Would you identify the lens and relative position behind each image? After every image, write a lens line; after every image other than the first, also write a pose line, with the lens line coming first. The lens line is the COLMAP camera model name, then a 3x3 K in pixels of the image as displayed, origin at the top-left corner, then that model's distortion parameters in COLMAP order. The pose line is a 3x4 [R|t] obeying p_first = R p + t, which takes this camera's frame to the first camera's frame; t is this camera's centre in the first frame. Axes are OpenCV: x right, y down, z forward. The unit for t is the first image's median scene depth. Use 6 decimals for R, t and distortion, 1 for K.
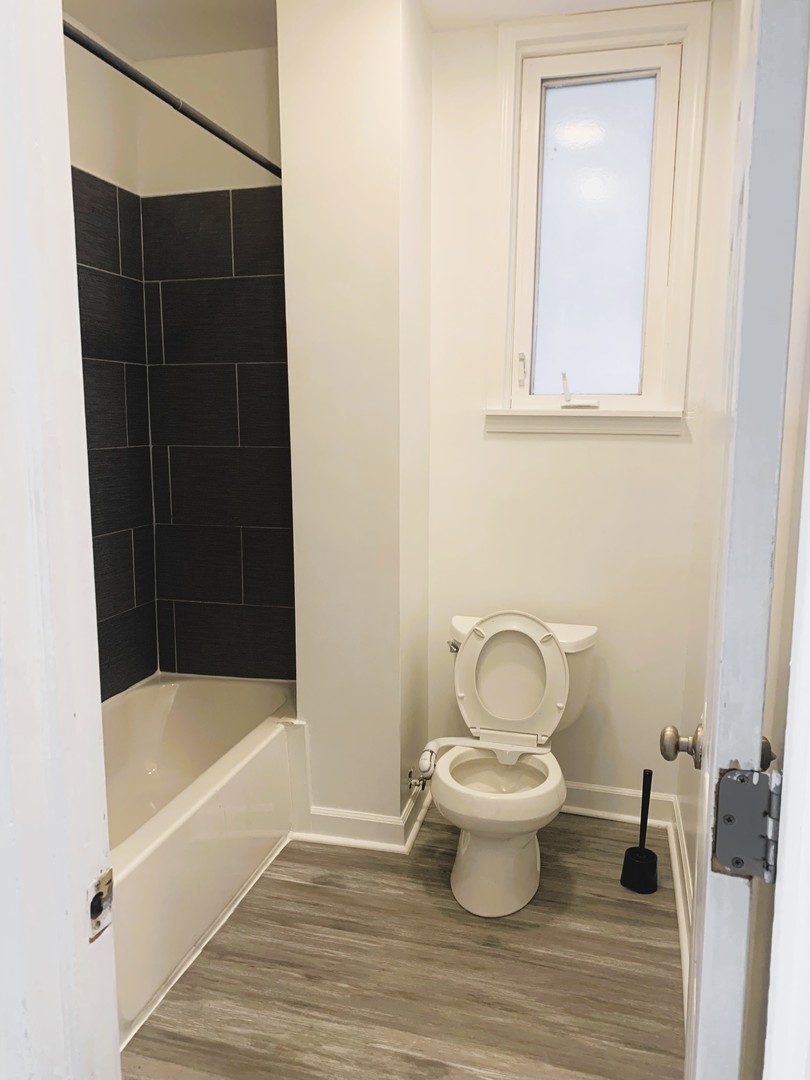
lens RADIAL K [[825.3, 0, 402.5], [0, 825.3, 540.6], [0, 0, 1]] dist [0.034689, -0.044426]
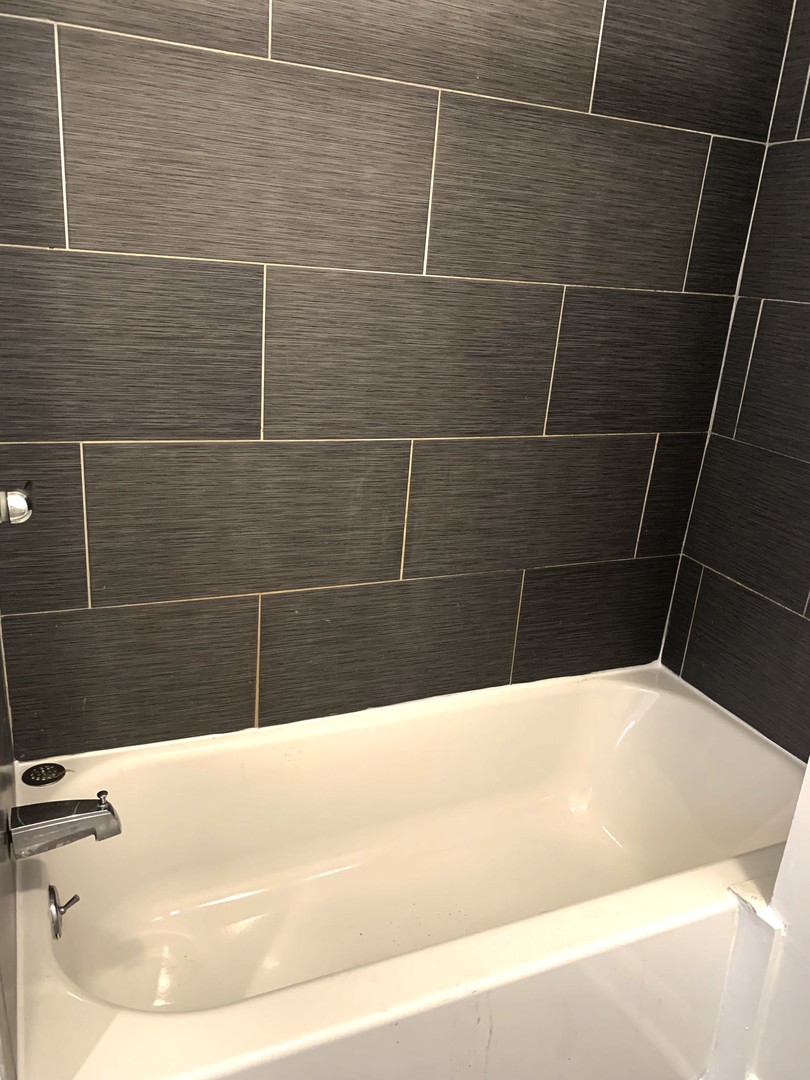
lens RADIAL K [[825.3, 0, 403.6], [0, 825.3, 548.3], [0, 0, 1]] dist [0.034689, -0.044426]
pose [[0.620168, 0.301859, -0.724067, 0.020037], [-0.186266, 0.953269, 0.237874, -0.043512], [0.762035, -0.012653, 0.647412, 0.462597]]
